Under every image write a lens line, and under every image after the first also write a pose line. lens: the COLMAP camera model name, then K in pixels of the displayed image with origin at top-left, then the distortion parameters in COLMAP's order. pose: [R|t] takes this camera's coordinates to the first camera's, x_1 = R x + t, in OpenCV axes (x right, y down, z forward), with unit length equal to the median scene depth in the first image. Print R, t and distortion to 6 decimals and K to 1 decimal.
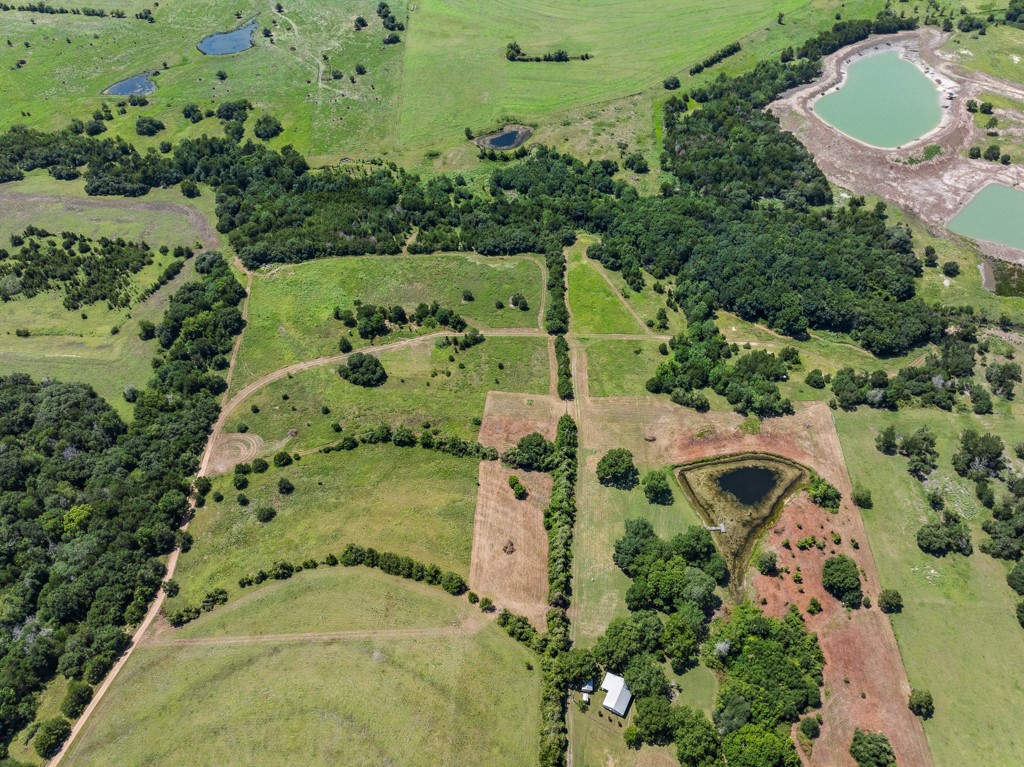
lens RADIAL K [[722.2, 0, 516.3], [0, 722.2, 378.5], [0, 0, 1]] dist [-0.054370, 0.024846]
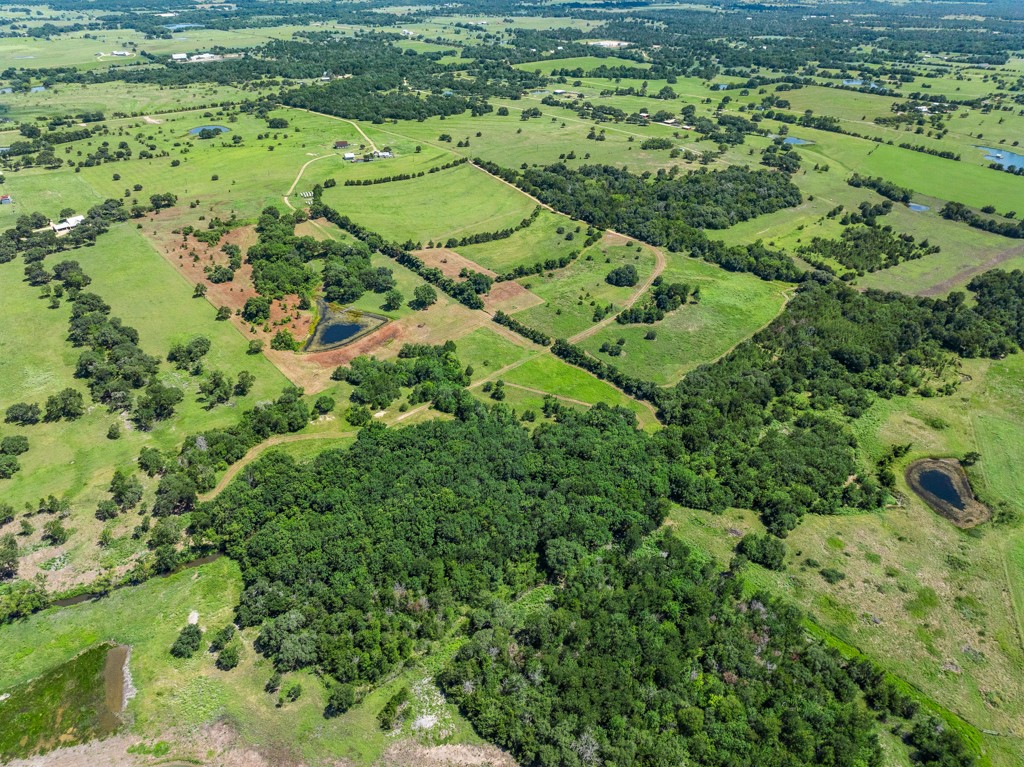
lens RADIAL K [[722.2, 0, 516.3], [0, 722.2, 378.5], [0, 0, 1]] dist [-0.054370, 0.024846]
pose [[-0.718426, 0.357931, -0.596448, 0.831610], [-0.522961, 0.287464, 0.802419, -0.966332], [0.458668, 0.888397, -0.019337, 1.147189]]
